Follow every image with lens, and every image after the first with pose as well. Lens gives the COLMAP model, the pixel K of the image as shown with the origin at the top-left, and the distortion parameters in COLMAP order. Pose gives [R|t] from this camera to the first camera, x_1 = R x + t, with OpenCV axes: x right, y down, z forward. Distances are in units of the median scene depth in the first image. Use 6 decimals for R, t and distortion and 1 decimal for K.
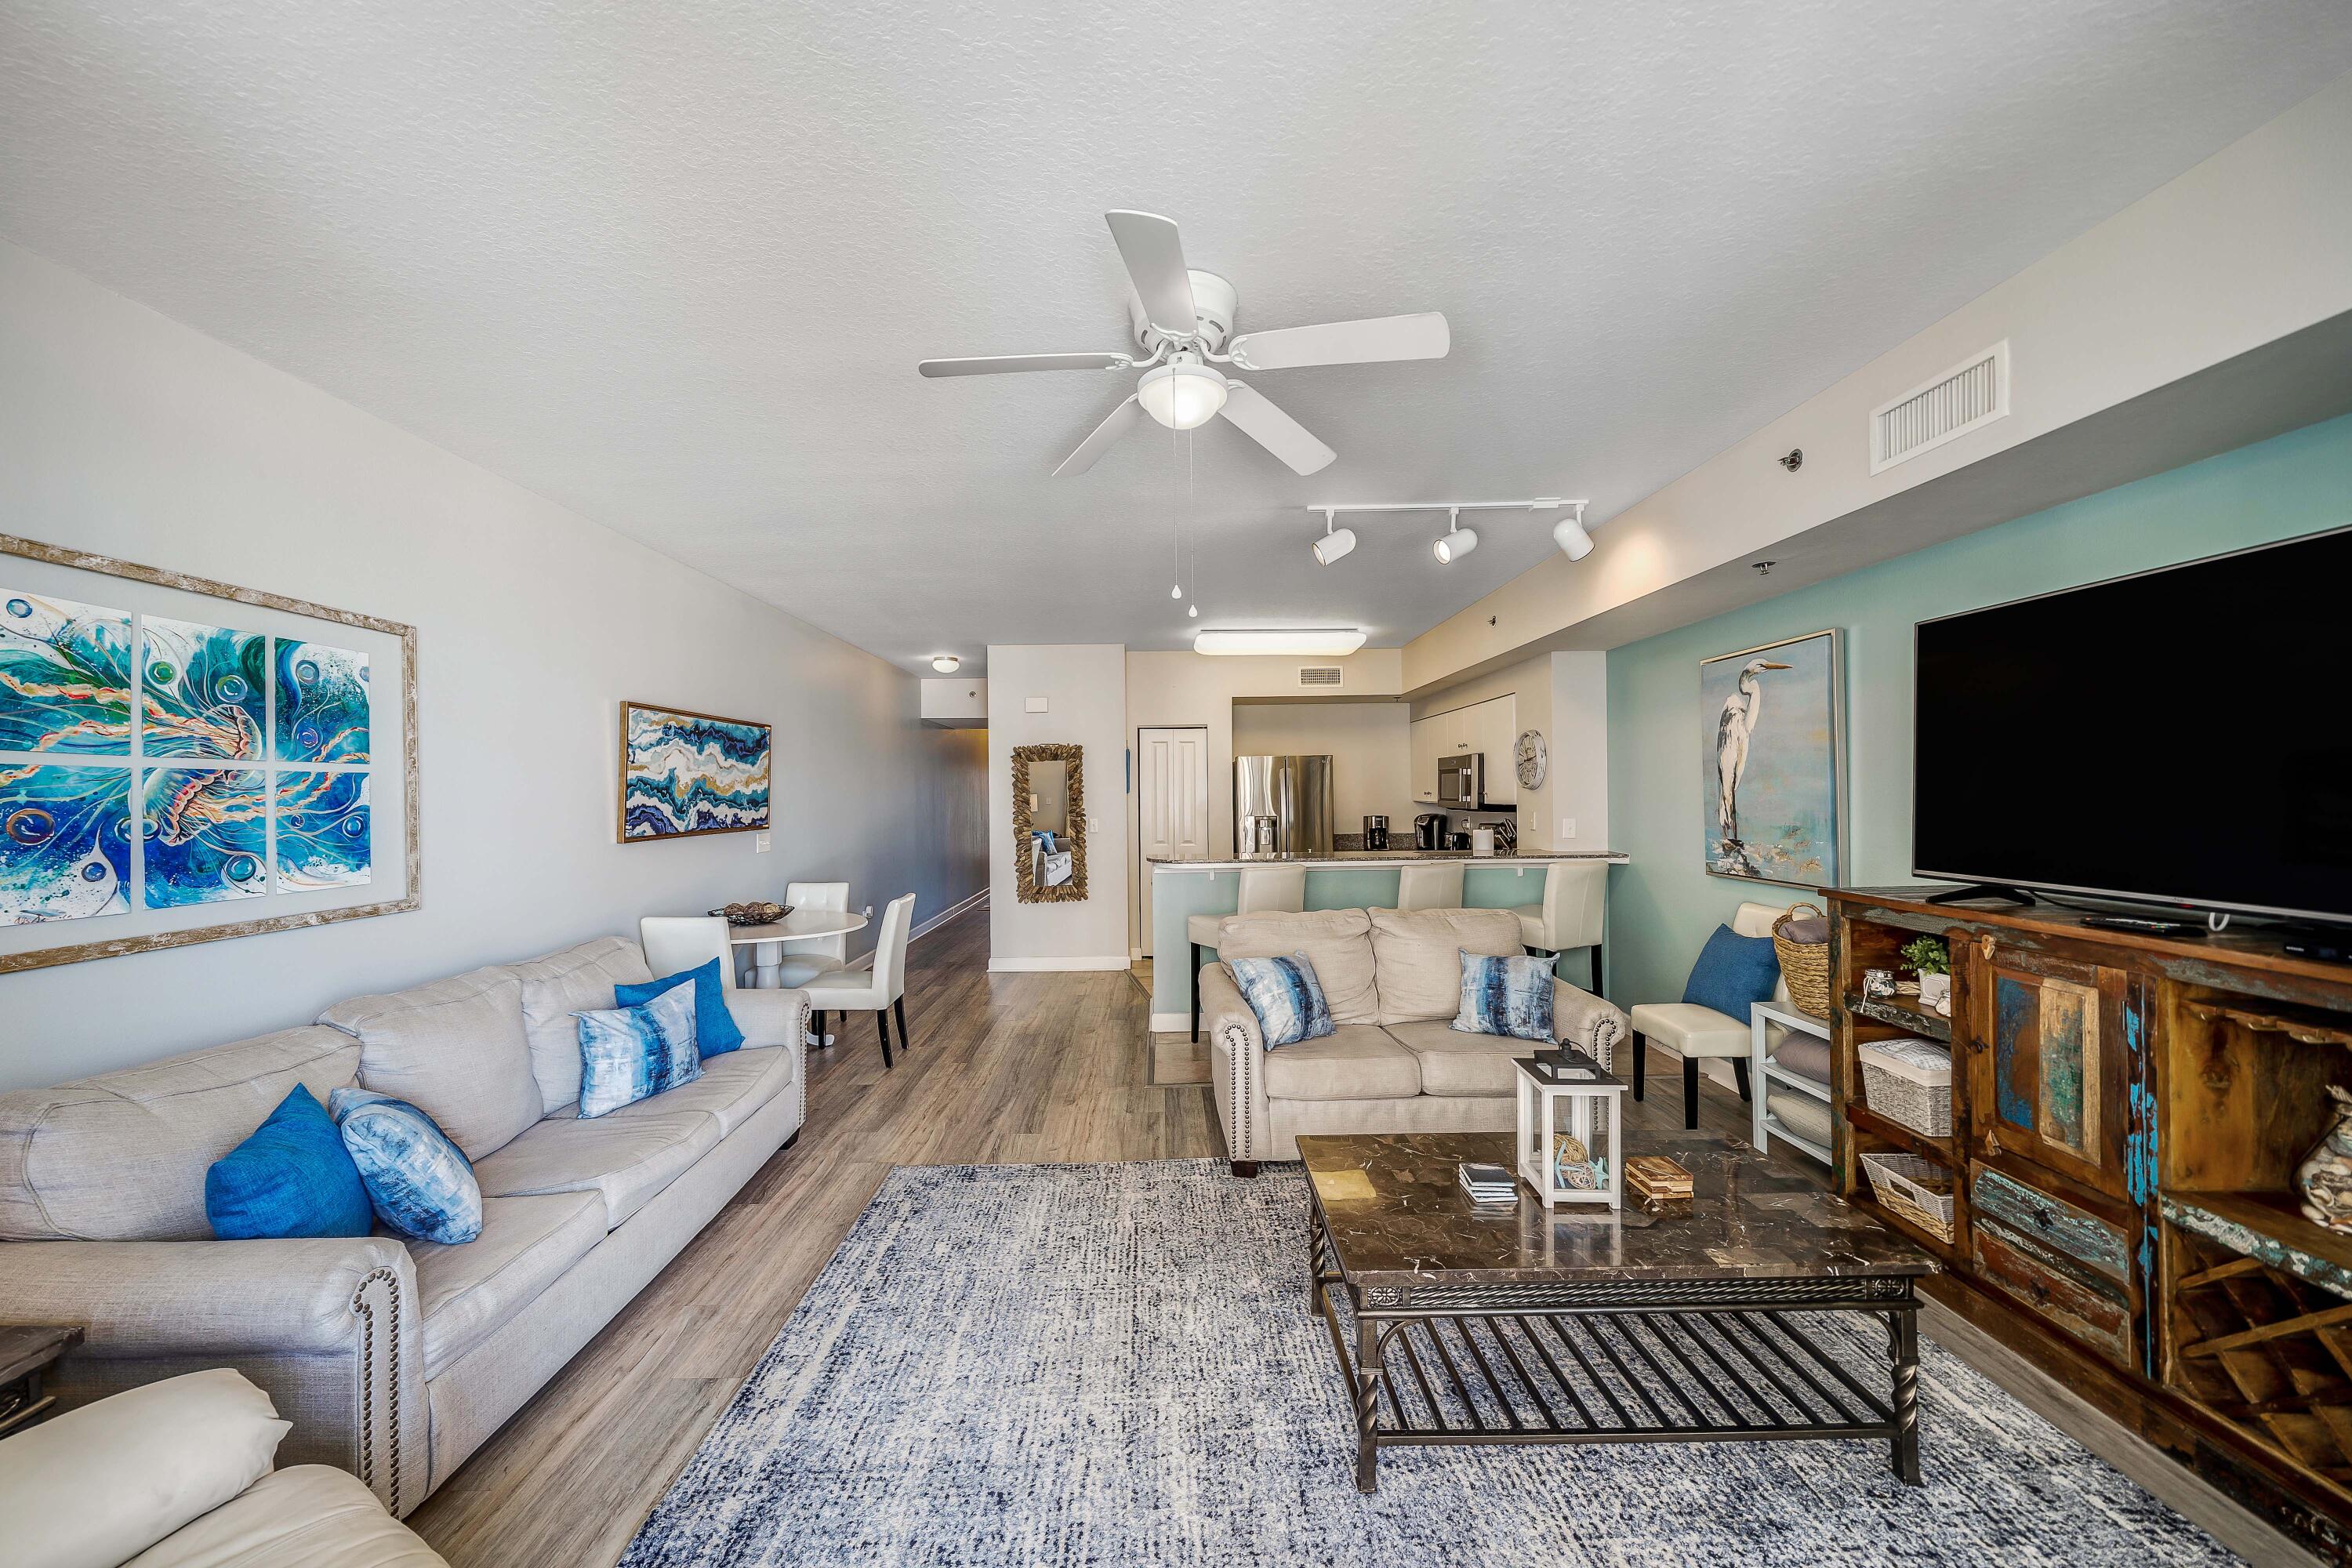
lens RADIAL K [[817.2, 0, 1177.5], [0, 817.2, 788.7], [0, 0, 1]] dist [-0.004938, -0.000022]
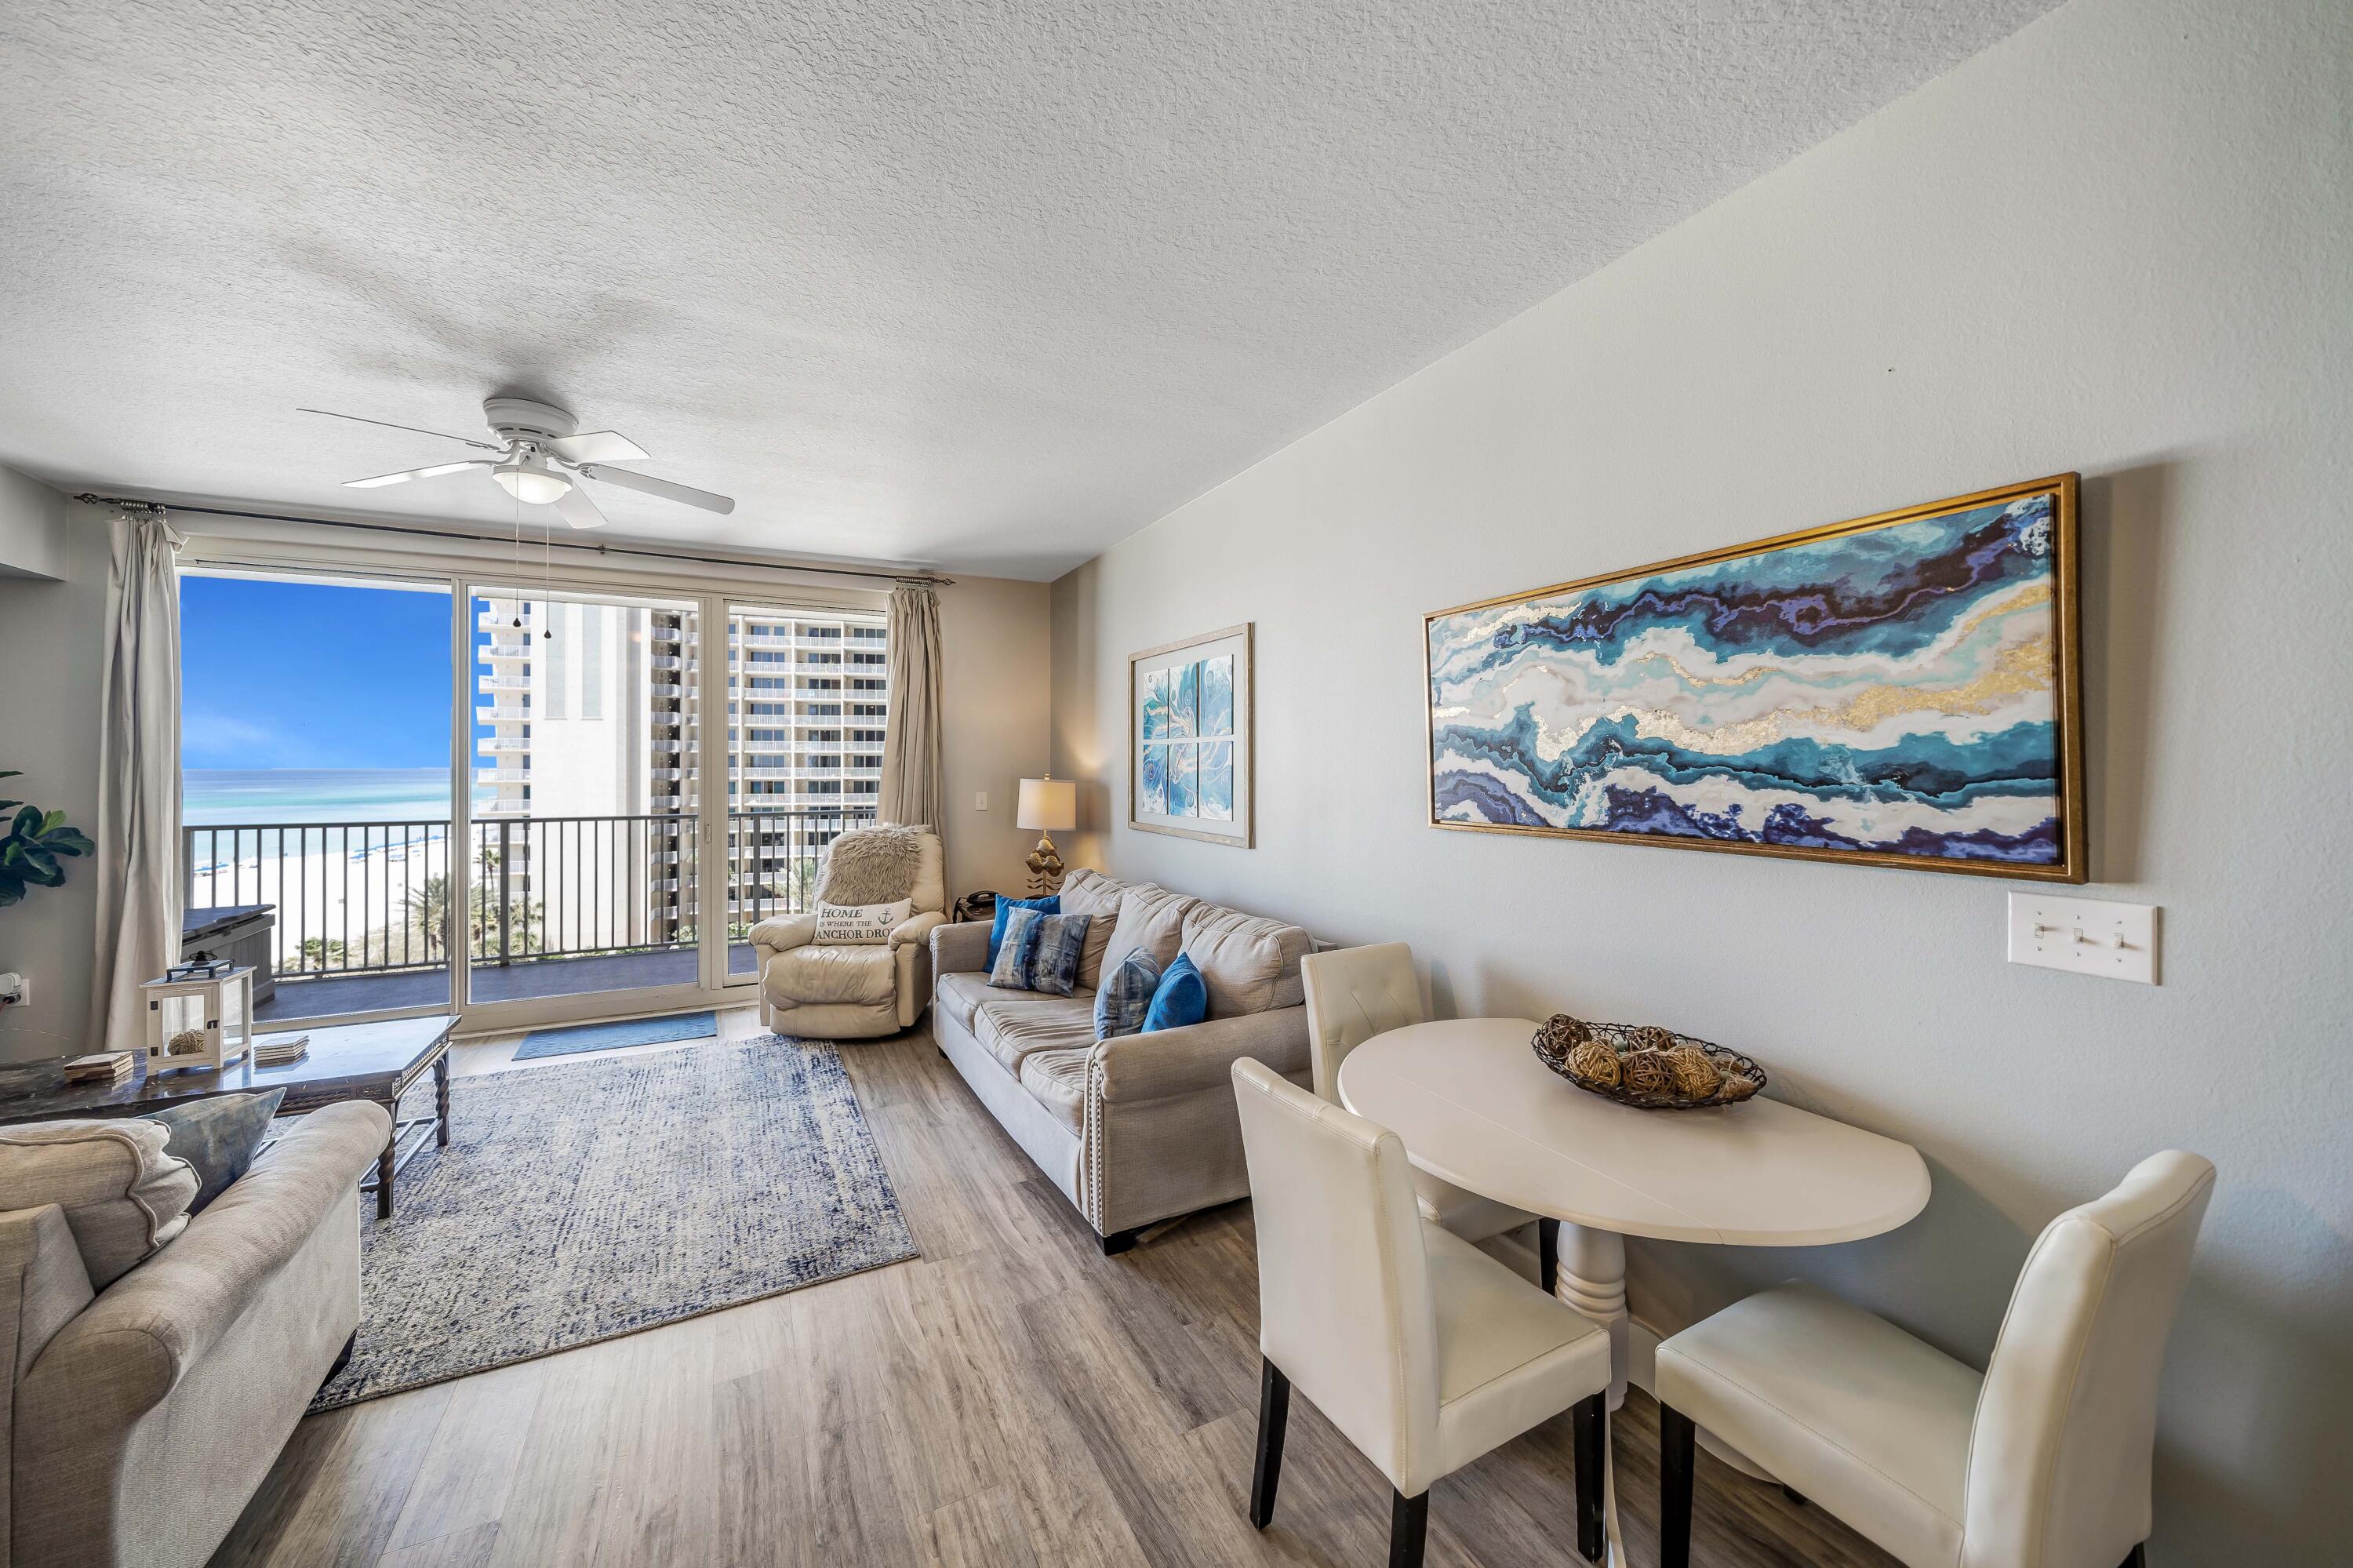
lens RADIAL K [[817.6, 0, 1159.0], [0, 817.6, 753.7], [0, 0, 1]] dist [-0.004938, -0.000022]
pose [[-0.897180, 0.010943, -0.441529, -0.170585], [0.016939, 0.999810, -0.009640, 0.008352], [0.441340, -0.016128, -0.897195, 1.387242]]
